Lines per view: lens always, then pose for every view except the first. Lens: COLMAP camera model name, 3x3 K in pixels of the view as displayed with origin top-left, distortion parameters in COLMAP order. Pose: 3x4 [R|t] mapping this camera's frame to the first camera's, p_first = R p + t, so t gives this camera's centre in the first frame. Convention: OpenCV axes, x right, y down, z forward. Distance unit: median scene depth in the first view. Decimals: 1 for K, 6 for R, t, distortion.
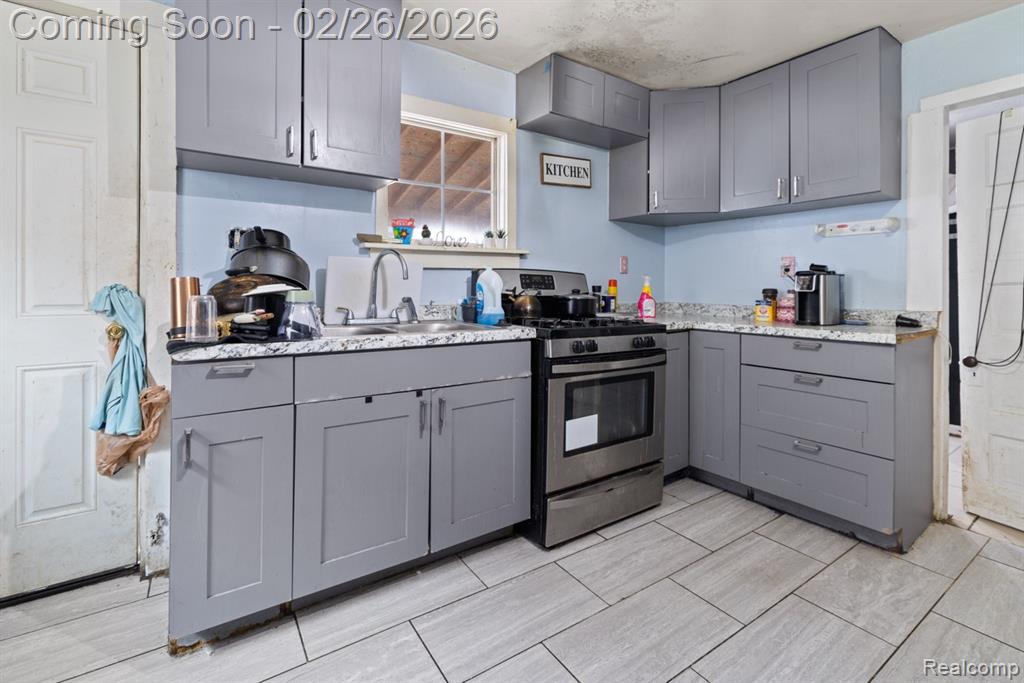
lens RADIAL K [[463.3, 0, 512.0], [0, 463.3, 284.4], [0, 0, 1]] dist [-0.000074, -0.000206]
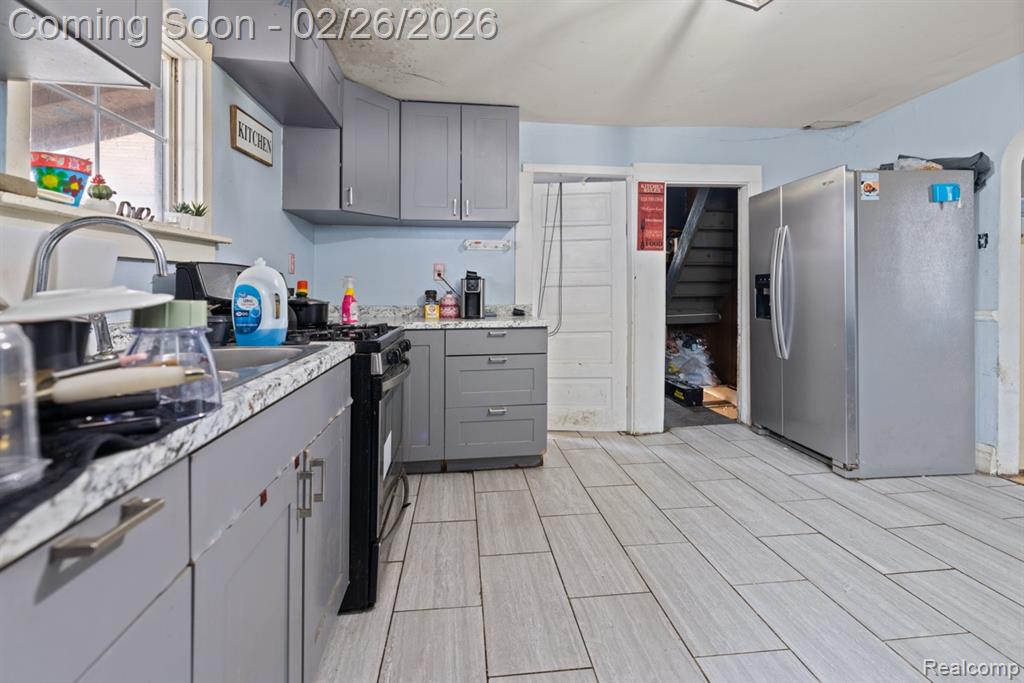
lens RADIAL K [[458.1, 0, 511.8], [0, 458.1, 289.5], [0, 0, 1]] dist [0.000420, -0.000020]
pose [[0.463831, -0.004974, 0.885910, -0.434032], [-0.001740, 0.999977, 0.006526, -0.000450], [-0.885922, -0.004569, 0.463812, 0.328972]]
